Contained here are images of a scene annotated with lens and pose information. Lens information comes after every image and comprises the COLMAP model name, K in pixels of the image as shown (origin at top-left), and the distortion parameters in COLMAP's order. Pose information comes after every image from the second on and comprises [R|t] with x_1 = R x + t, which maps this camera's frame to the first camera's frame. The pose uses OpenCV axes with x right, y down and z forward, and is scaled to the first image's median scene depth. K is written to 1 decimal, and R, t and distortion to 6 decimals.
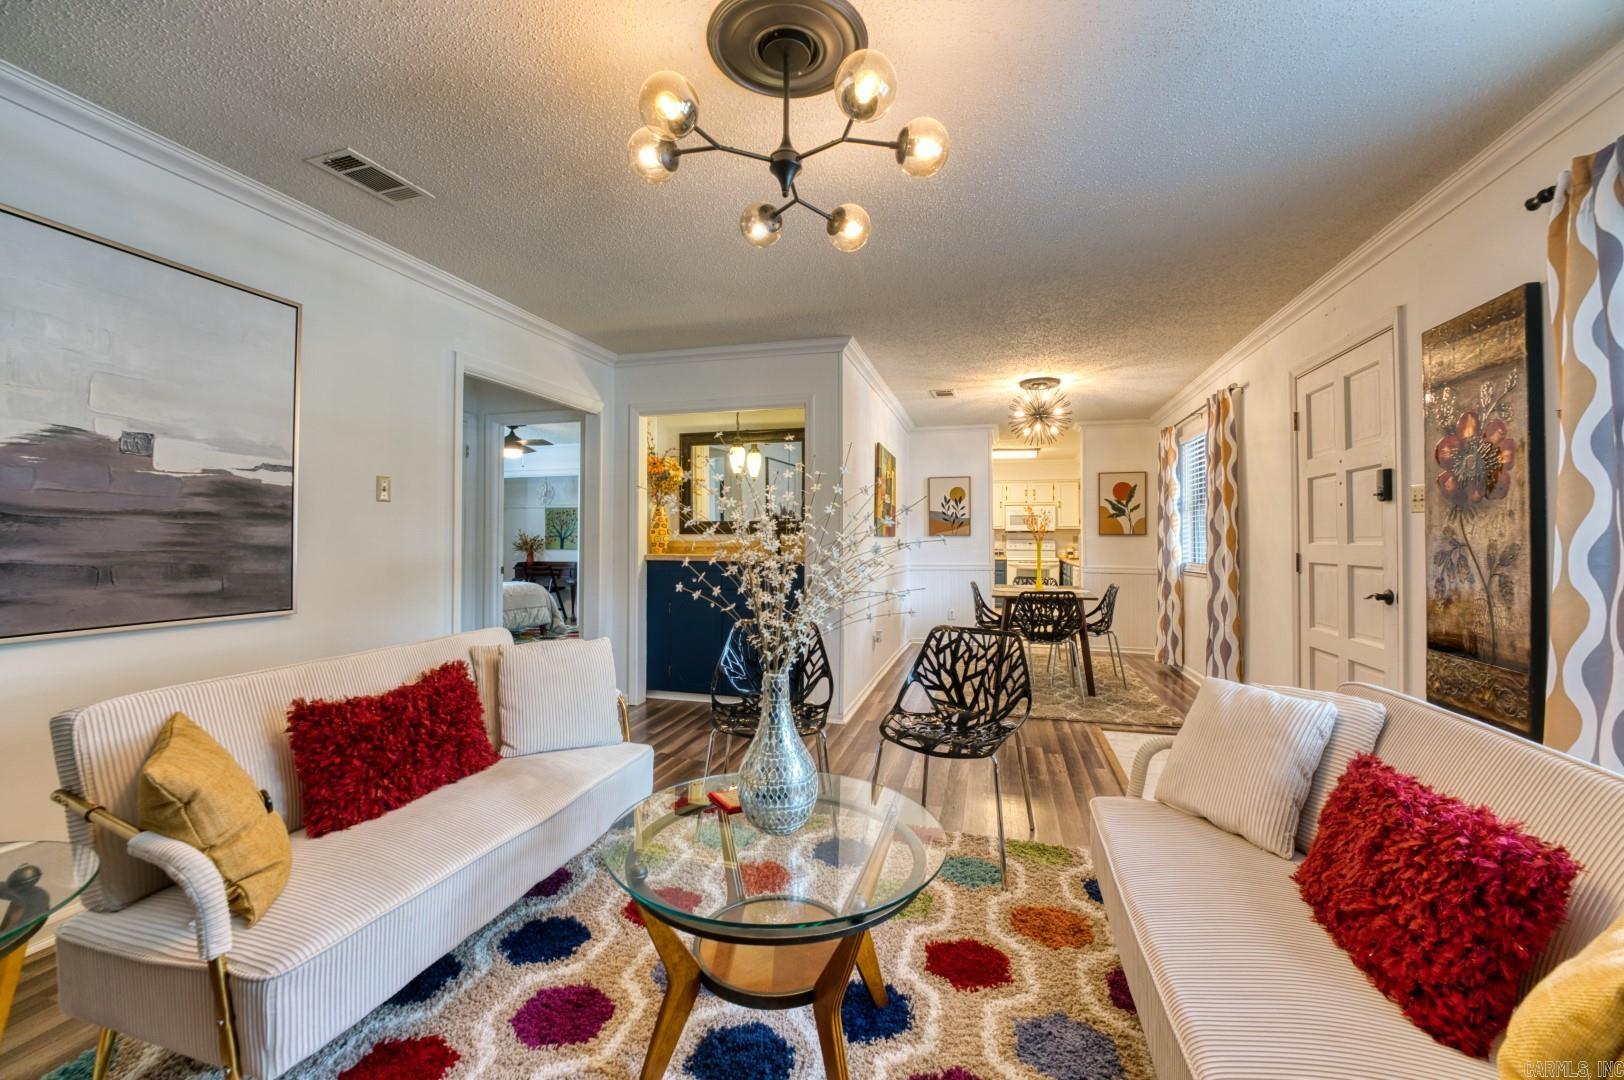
lens RADIAL K [[656.6, 0, 805.7], [0, 656.6, 535.7], [0, 0, 1]] dist [-0.029496, 0.003899]
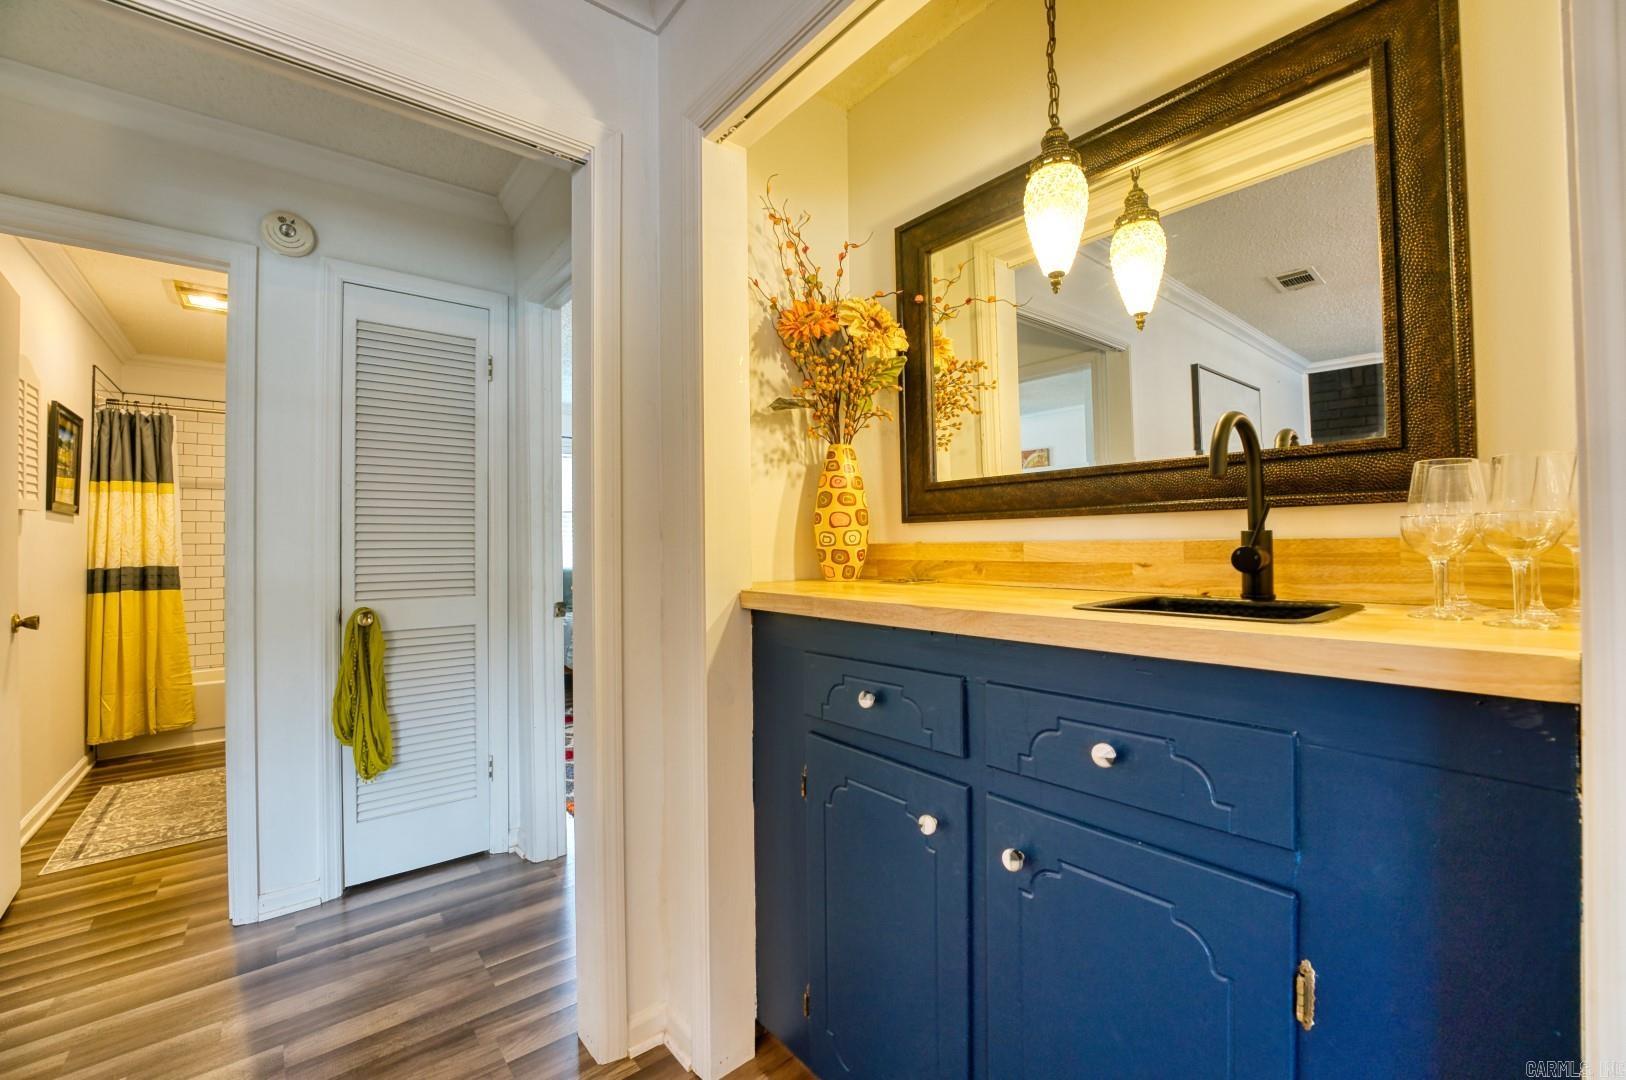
lens RADIAL K [[657.4, 0, 806.7], [0, 657.4, 535.7], [0, 0, 1]] dist [-0.029496, 0.003899]
pose [[0.821437, -0.019920, -0.569951, -0.087674], [0.020009, 0.999781, -0.006104, 0.010480], [0.569948, -0.006390, 0.821656, 1.460292]]
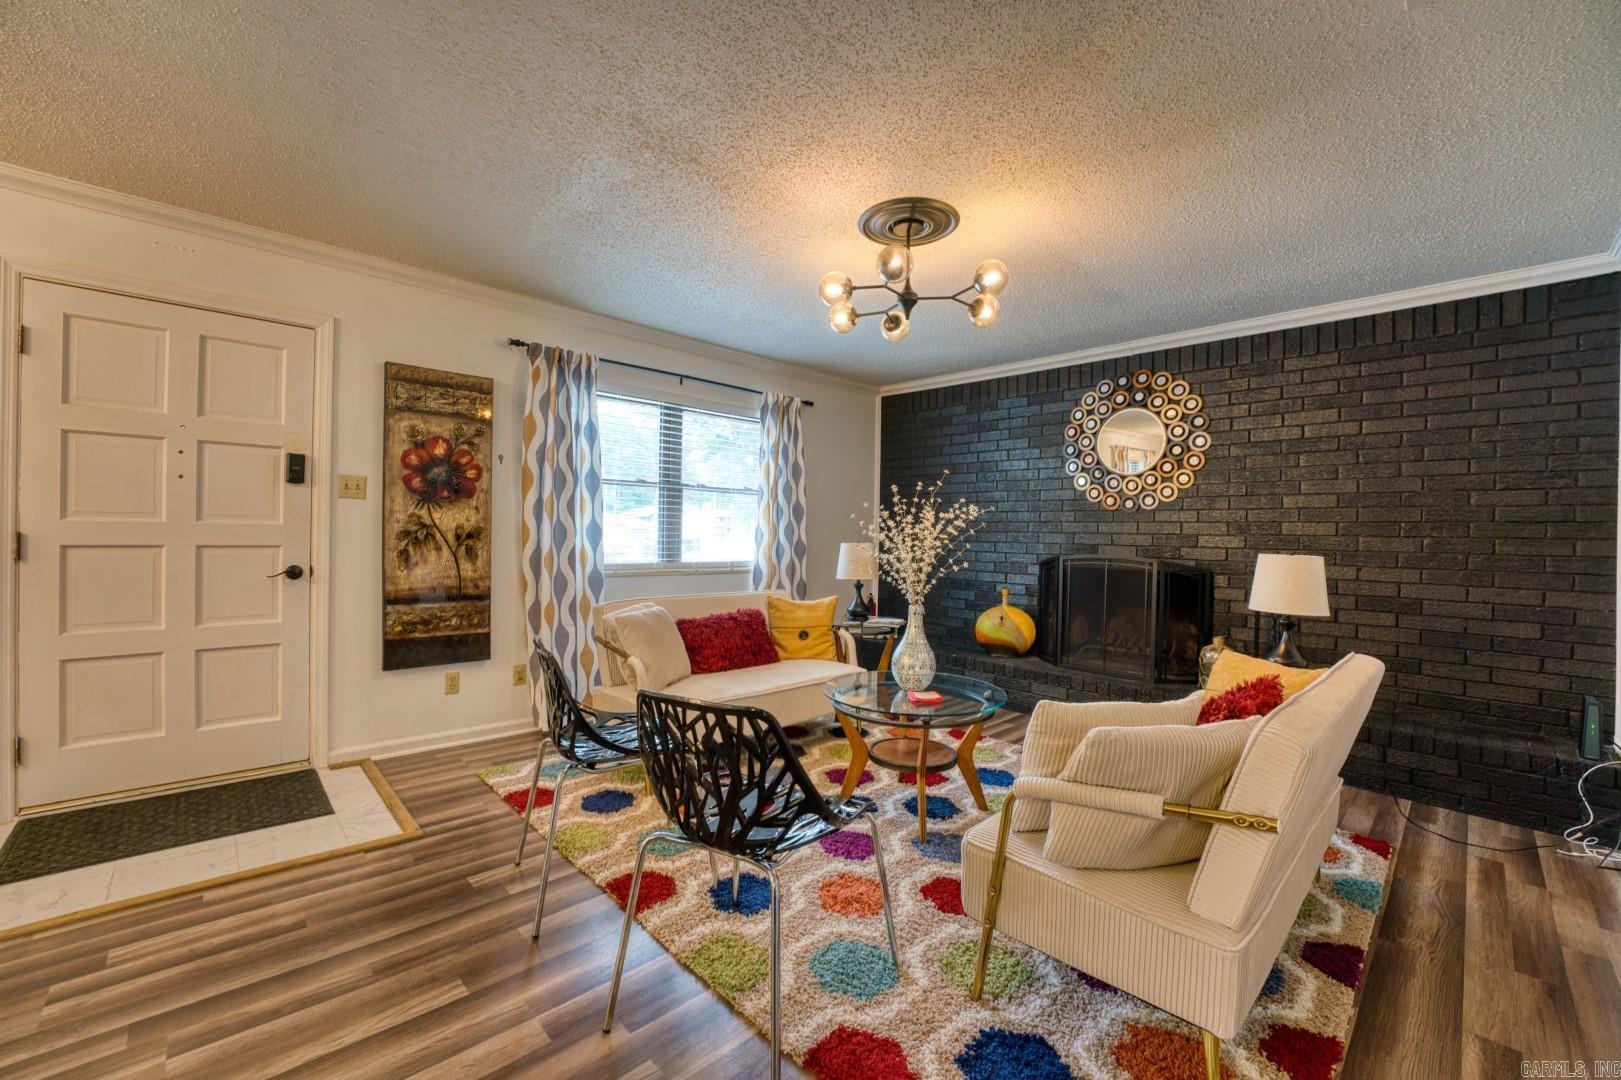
lens RADIAL K [[652.8, 0, 804.1], [0, 652.8, 535.3], [0, 0, 1]] dist [-0.025060, 0.000498]
pose [[-0.860700, -0.022878, 0.508598, -0.429757], [-0.026052, 0.999660, 0.000880, 0.011071], [-0.508445, -0.012493, -0.861004, 1.678506]]
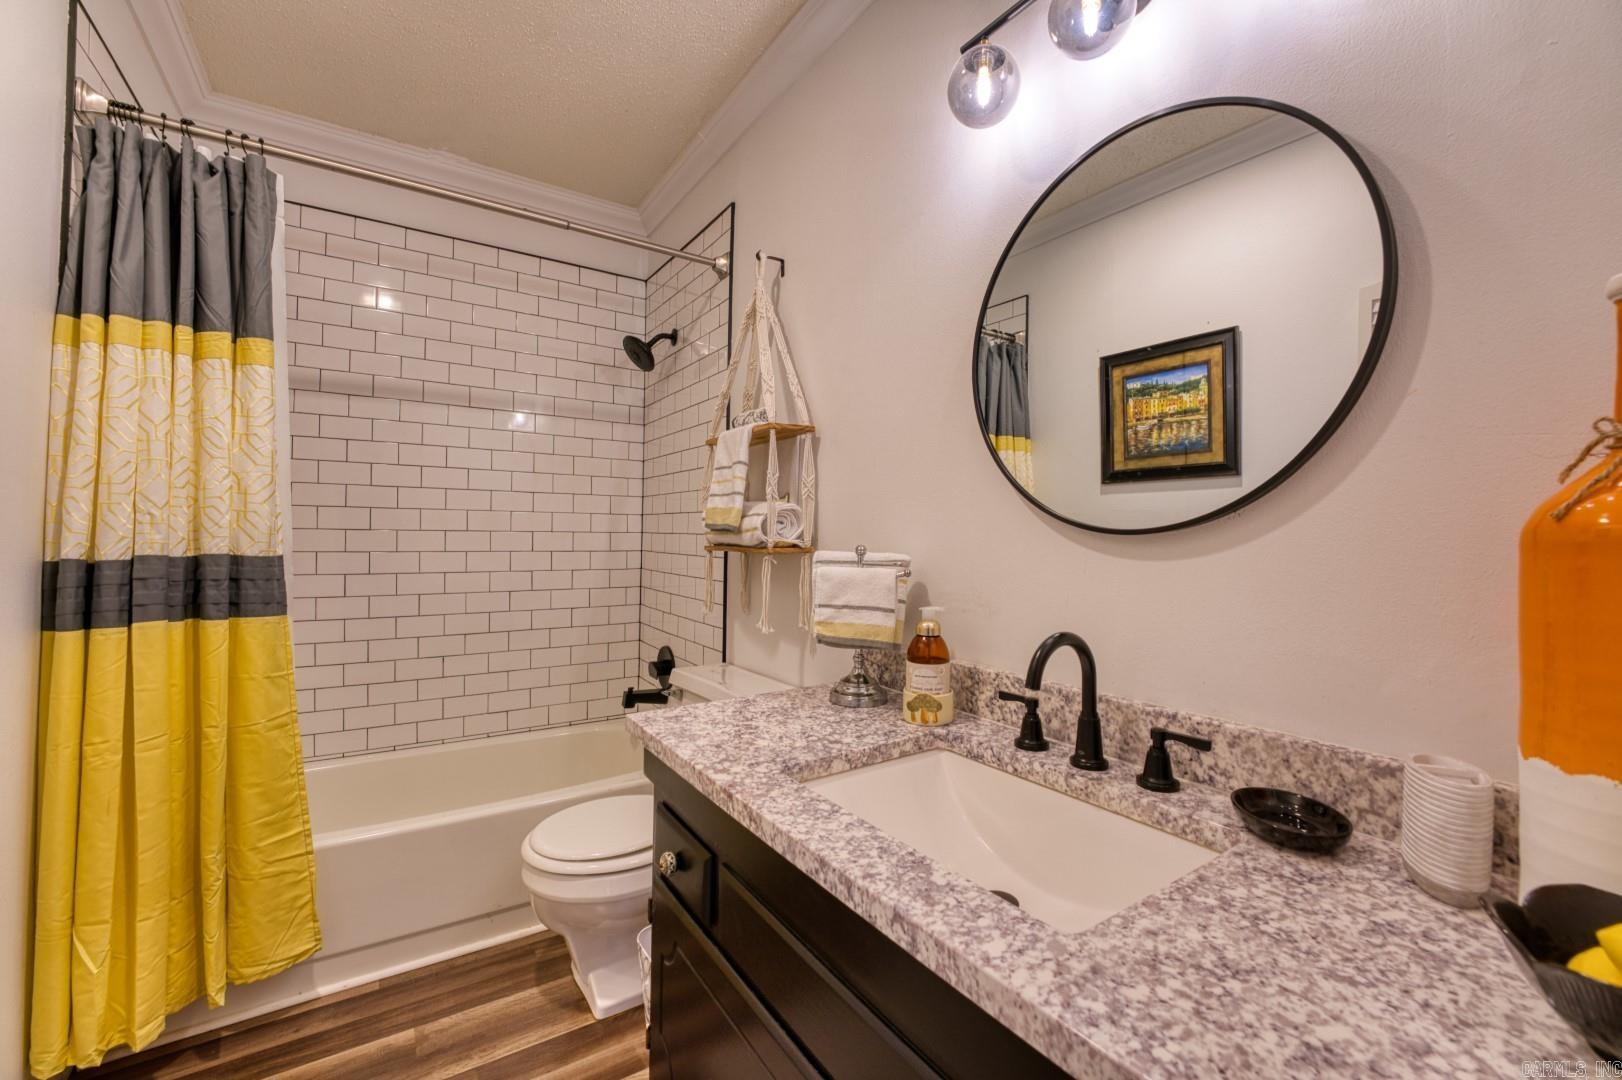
lens RADIAL K [[655.8, 0, 804.7], [0, 655.8, 535.7], [0, 0, 1]] dist [-0.029496, 0.003899]
pose [[0.760557, 0.006139, -0.649242, -1.435591], [-0.002526, 0.999976, 0.006496, 0.020296], [0.649266, -0.003301, 0.760554, 1.722739]]
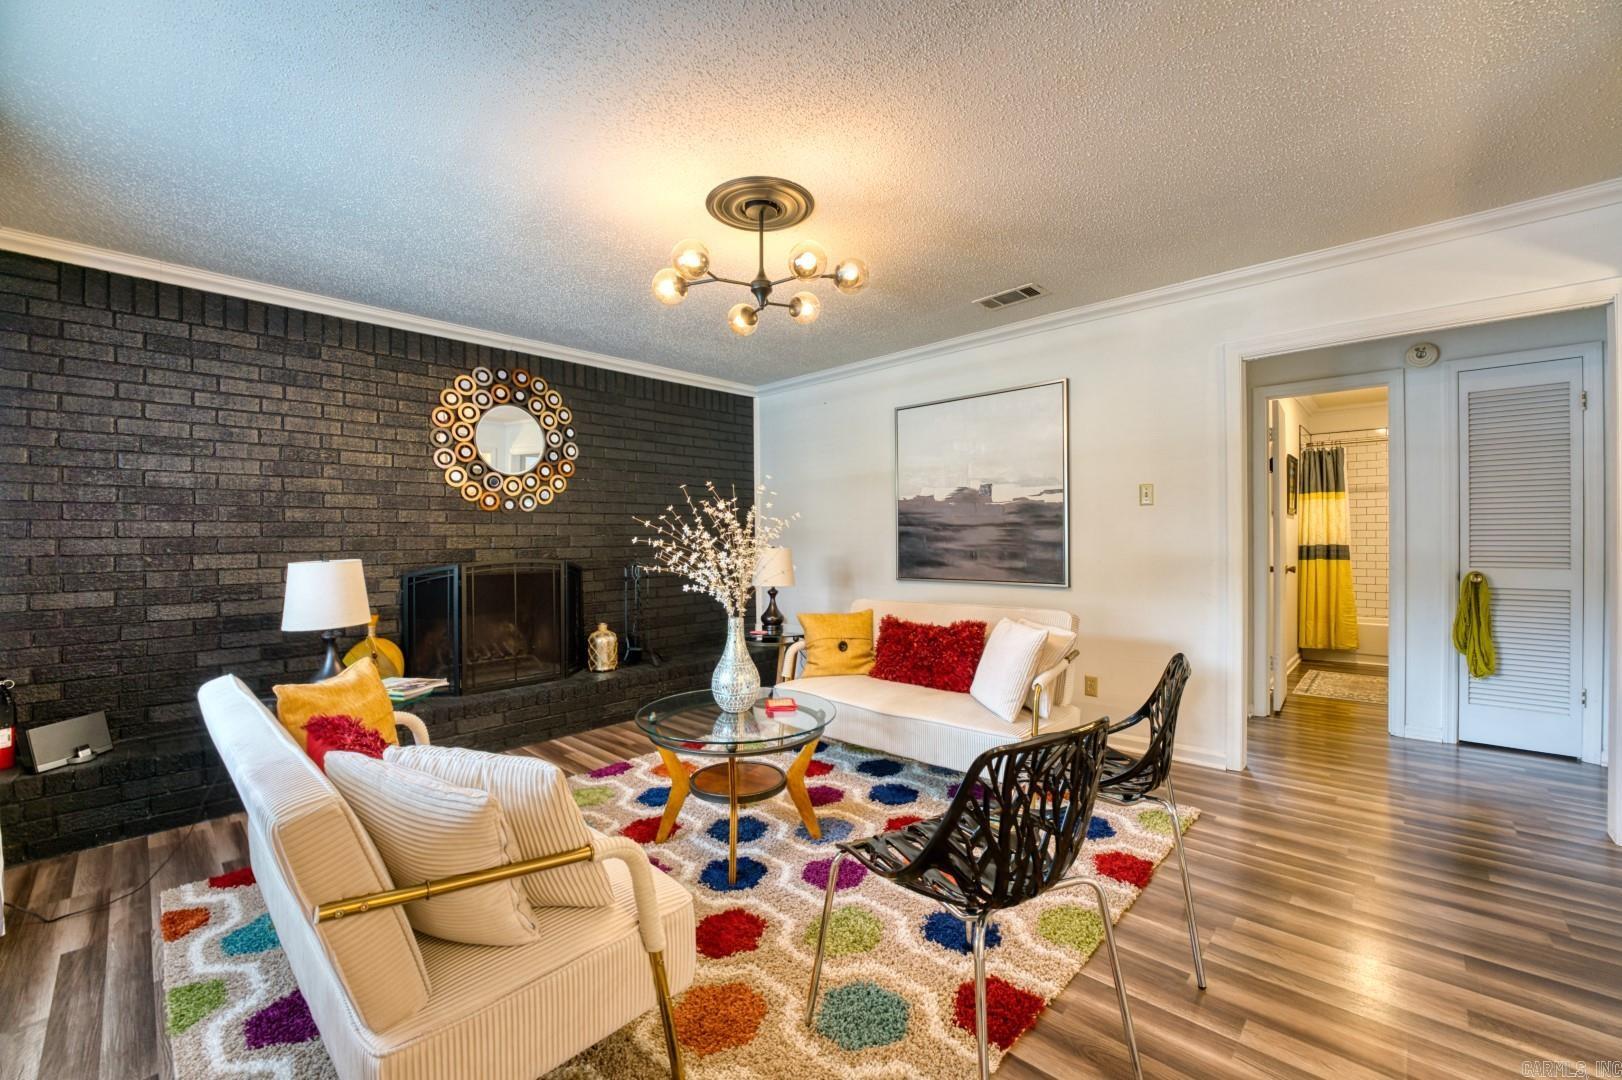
lens RADIAL K [[655.8, 0, 804.7], [0, 655.8, 535.7], [0, 0, 1]] dist [-0.029496, 0.003899]
pose [[-0.464045, -0.003108, -0.885806, 0.835871], [0.011402, 0.999890, -0.009482, 0.008894], [0.885738, -0.014500, -0.463959, 1.187600]]
